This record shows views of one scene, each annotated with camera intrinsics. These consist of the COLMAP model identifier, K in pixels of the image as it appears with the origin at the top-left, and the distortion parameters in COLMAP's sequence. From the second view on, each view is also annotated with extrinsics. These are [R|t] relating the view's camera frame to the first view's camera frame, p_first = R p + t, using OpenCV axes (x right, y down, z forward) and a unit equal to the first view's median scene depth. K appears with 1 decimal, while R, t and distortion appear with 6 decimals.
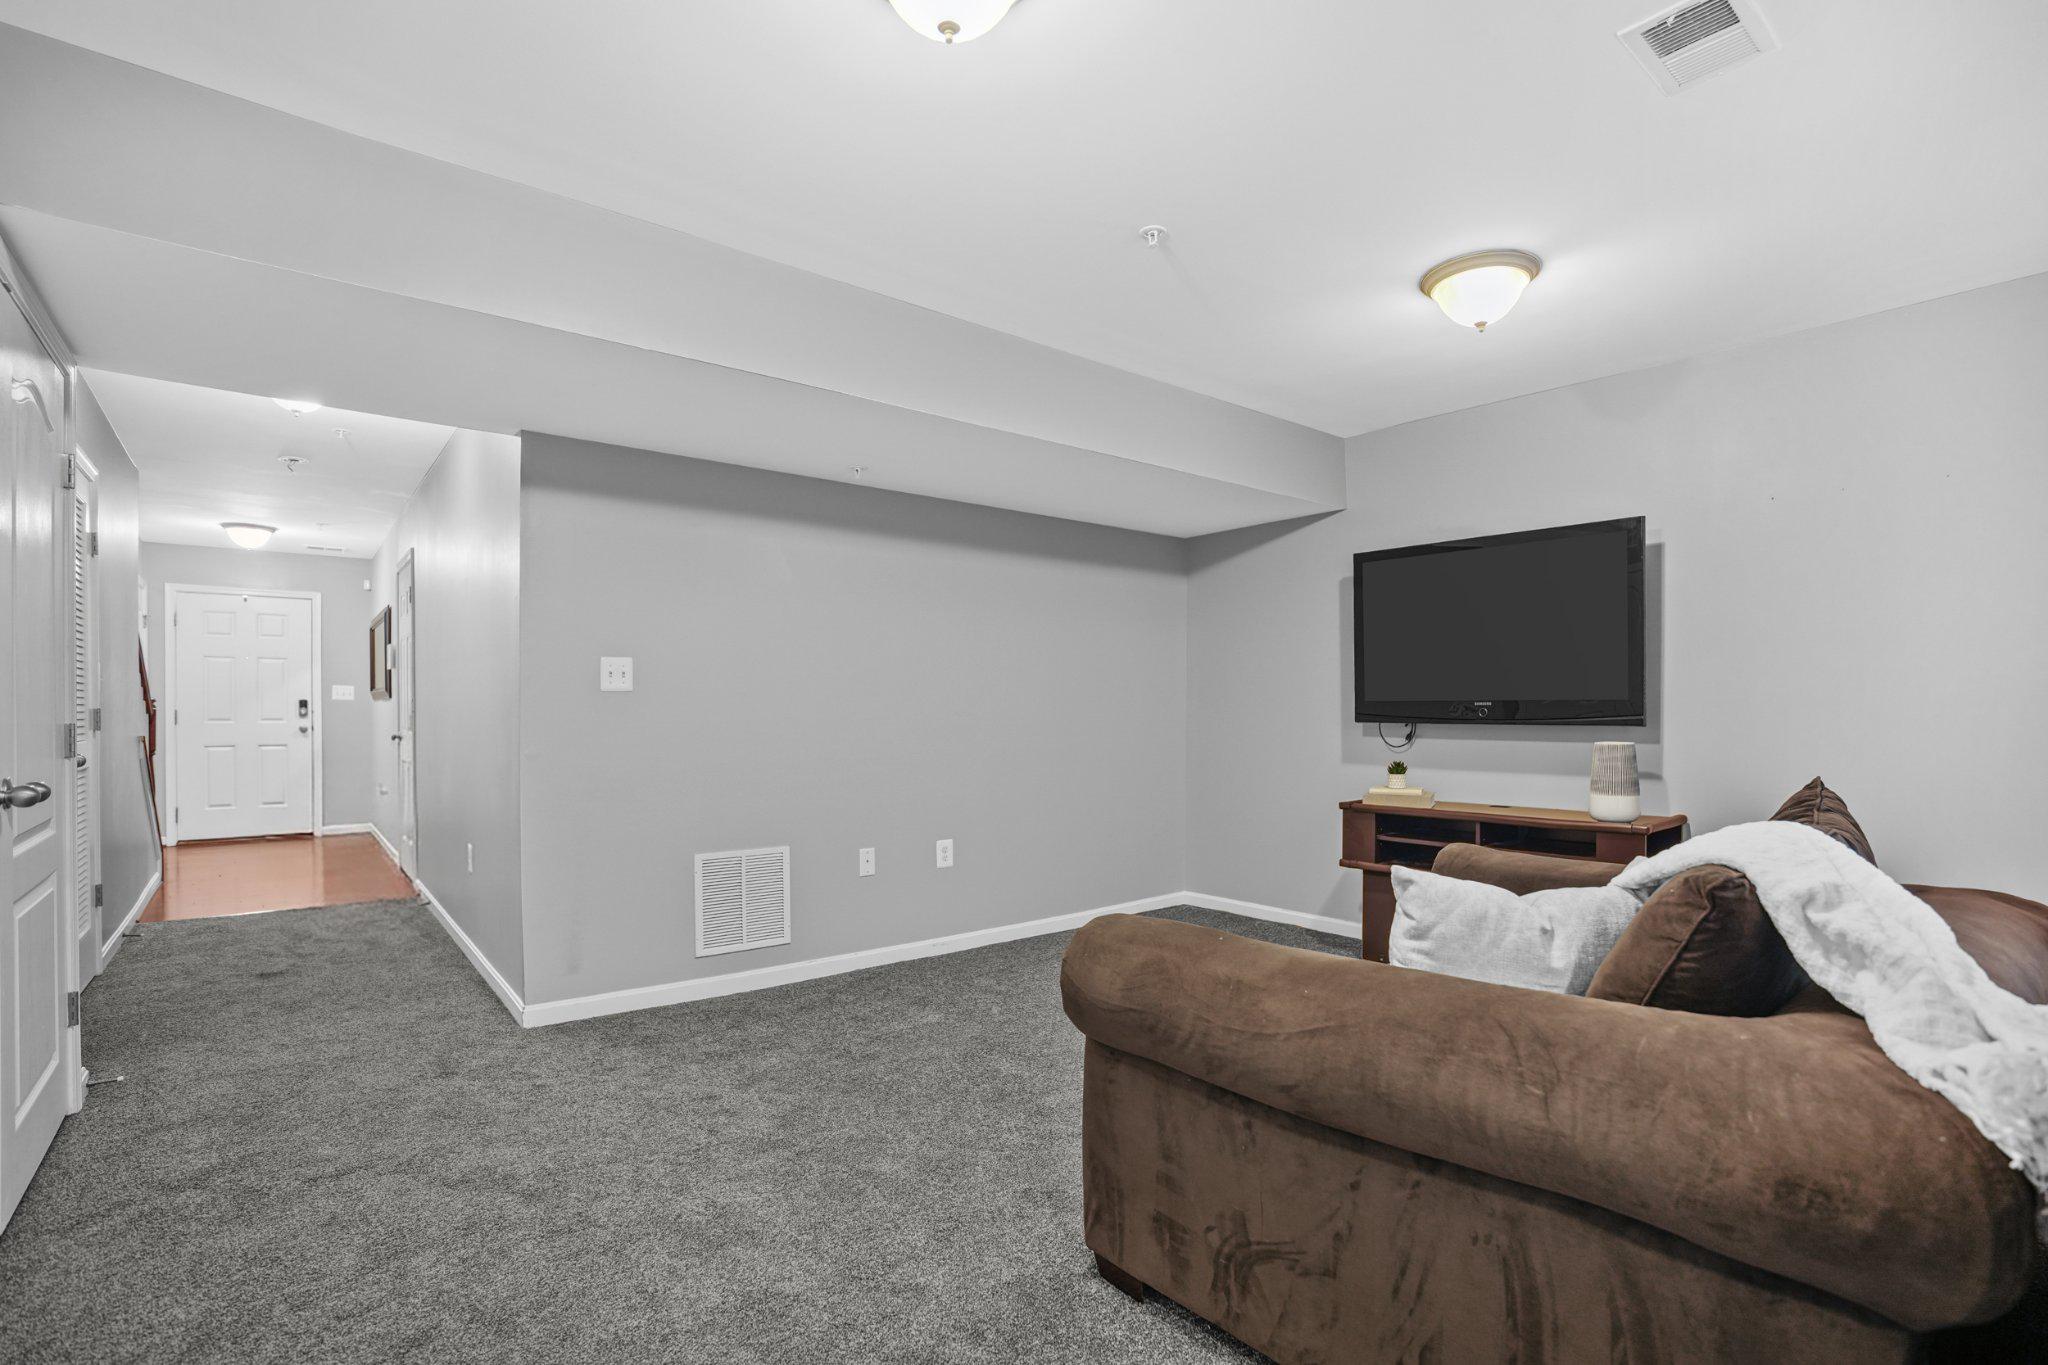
lens RADIAL K [[947.0, 0, 1029.8], [0, 947.0, 696.9], [0, 0, 1]] dist [-0.029157, -0.000276]
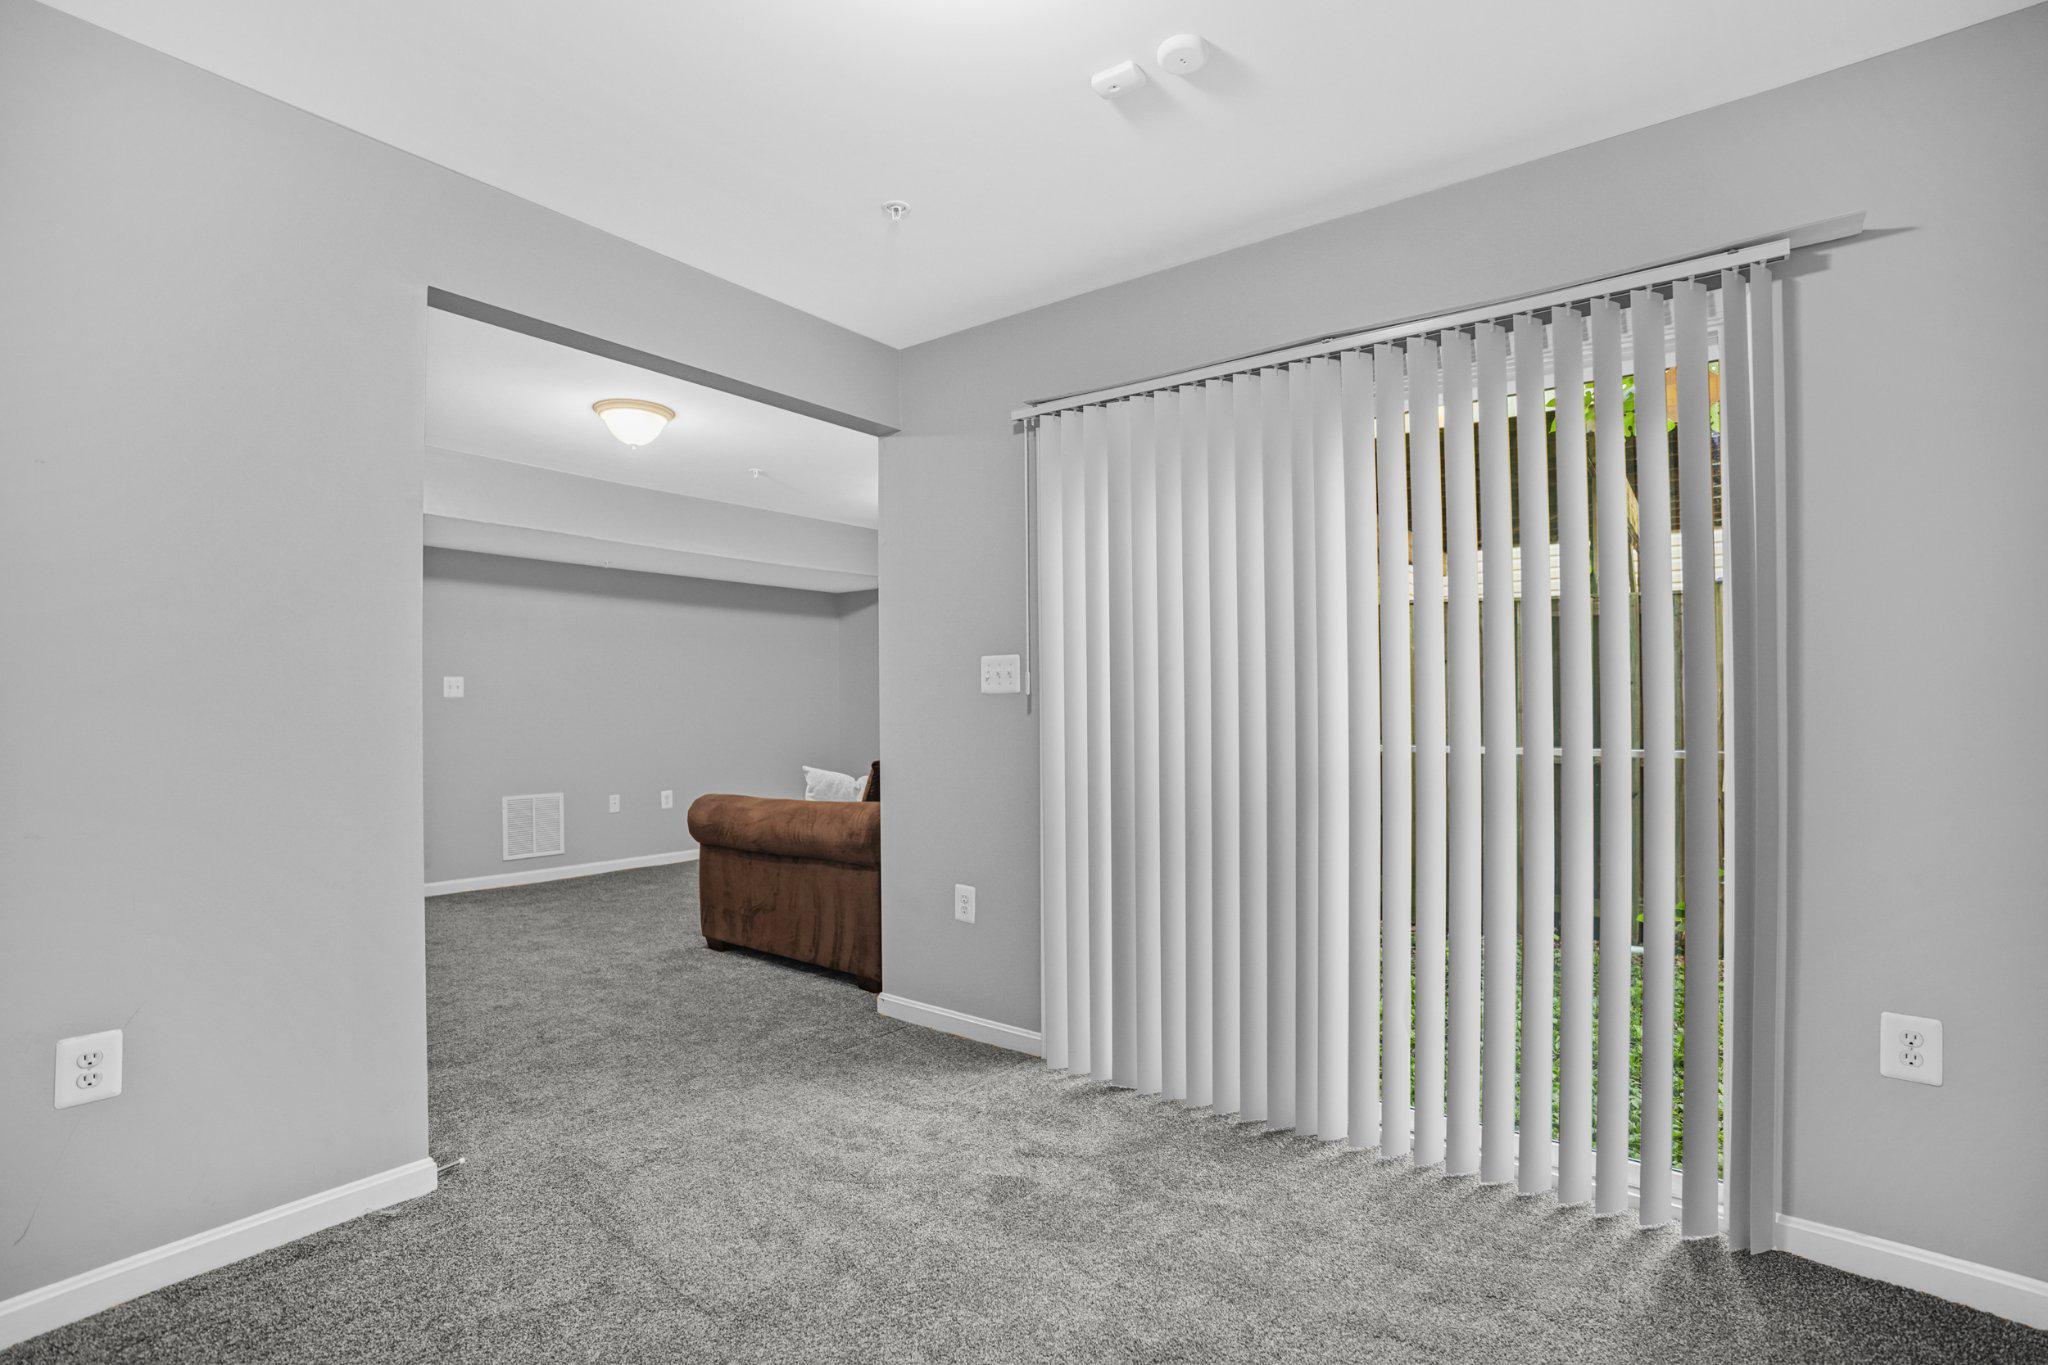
lens RADIAL K [[947.0, 0, 975.4], [0, 947.0, 700.0], [0, 0, 1]] dist [-0.029157, -0.000276]
pose [[0.984255, -0.000575, 0.176756, 0.338580], [-0.000987, 0.999961, 0.008745, -0.033449], [-0.176754, -0.008782, 0.984216, -1.555771]]
